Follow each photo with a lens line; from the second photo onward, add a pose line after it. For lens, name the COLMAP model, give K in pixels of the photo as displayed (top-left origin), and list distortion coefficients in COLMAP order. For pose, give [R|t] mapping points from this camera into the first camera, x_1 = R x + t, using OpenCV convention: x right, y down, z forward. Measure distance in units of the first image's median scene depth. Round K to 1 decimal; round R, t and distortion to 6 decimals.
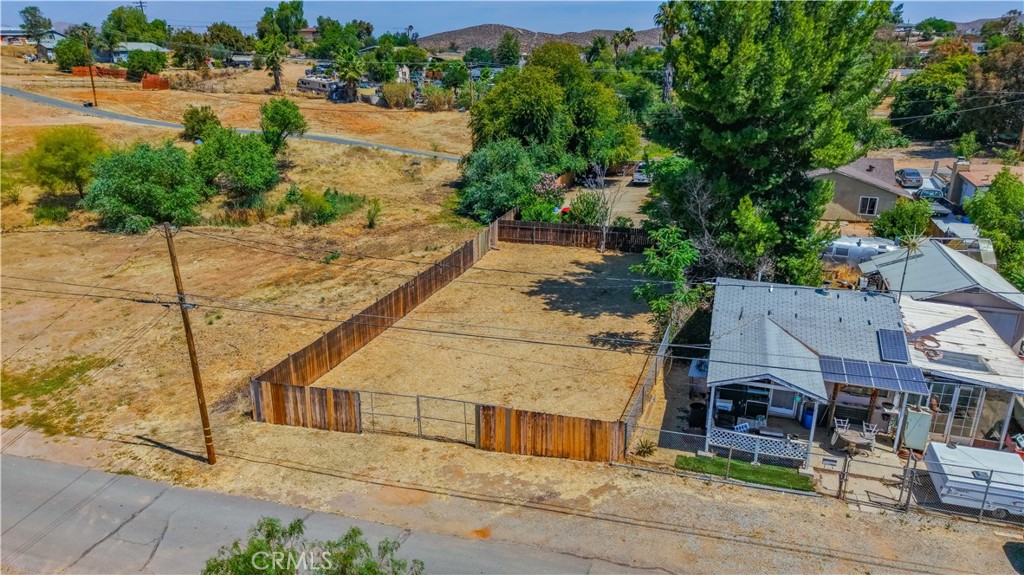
lens RADIAL K [[682.4, 0, 512.0], [0, 682.4, 287.5], [0, 0, 1]] dist [0.049061, -0.087852]
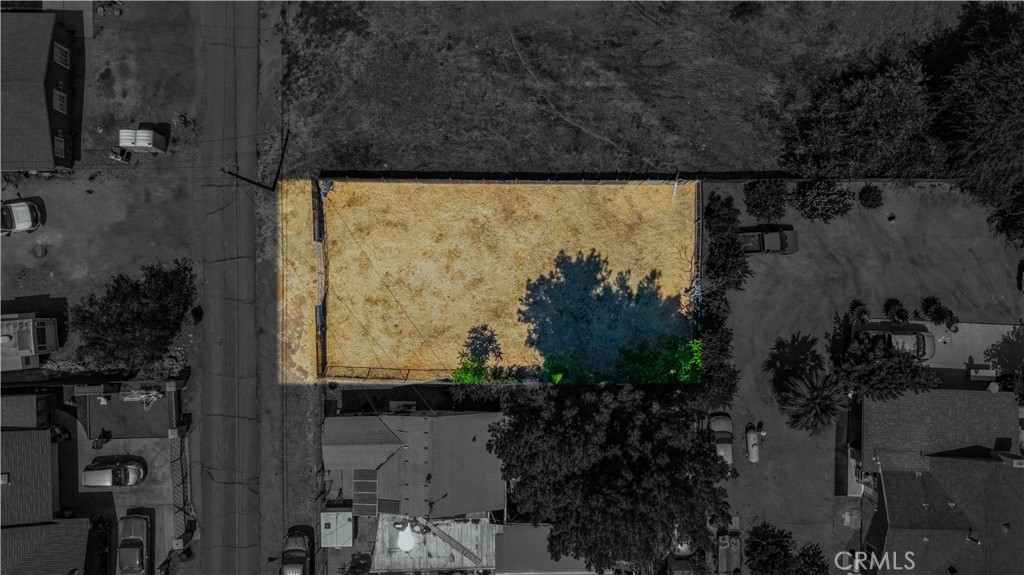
lens RADIAL K [[687.6, 0, 512.0], [0, 687.6, 287.5], [0, 0, 1]] dist [0.004013, -0.004860]
pose [[0.320141, 0.947283, -0.012879, 0.061736], [-0.337156, 0.126627, 0.932894, -1.086833], [0.885345, -0.294315, 0.359921, 0.450292]]
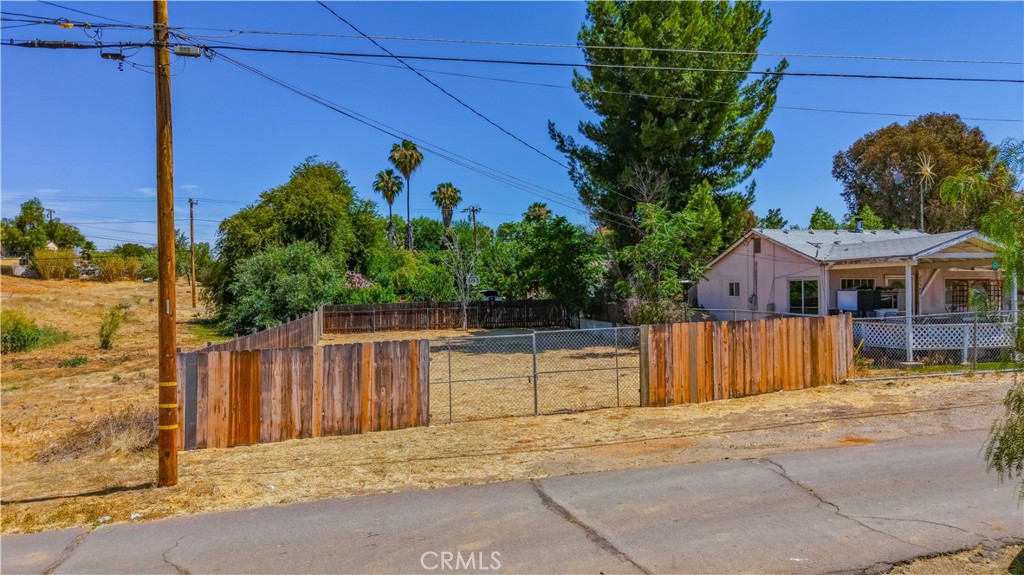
lens RADIAL K [[682.4, 0, 512.0], [0, 682.4, 287.5], [0, 0, 1]] dist [0.049061, -0.087852]
pose [[0.874601, -0.010251, 0.484735, -0.255565], [0.166722, 0.945167, -0.280825, 0.165117], [-0.455277, 0.326426, 0.828353, 0.300432]]
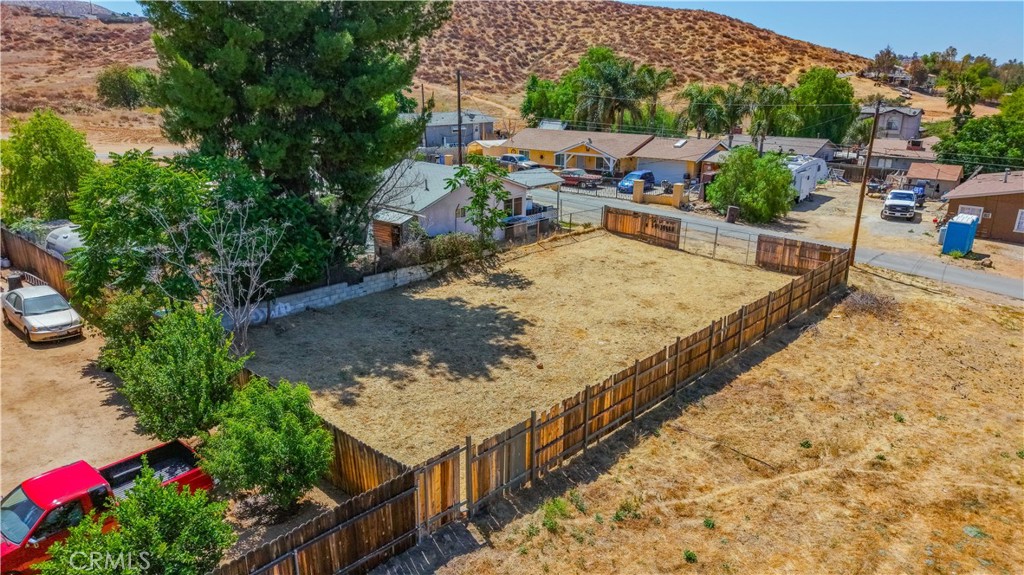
lens RADIAL K [[687.6, 0, 512.0], [0, 687.6, 287.5], [0, 0, 1]] dist [0.004013, -0.004860]
pose [[-0.916576, -0.127648, 0.378939, -0.186408], [0.117752, 0.819488, 0.560868, -0.378485], [-0.382130, 0.558699, -0.736093, 1.394423]]
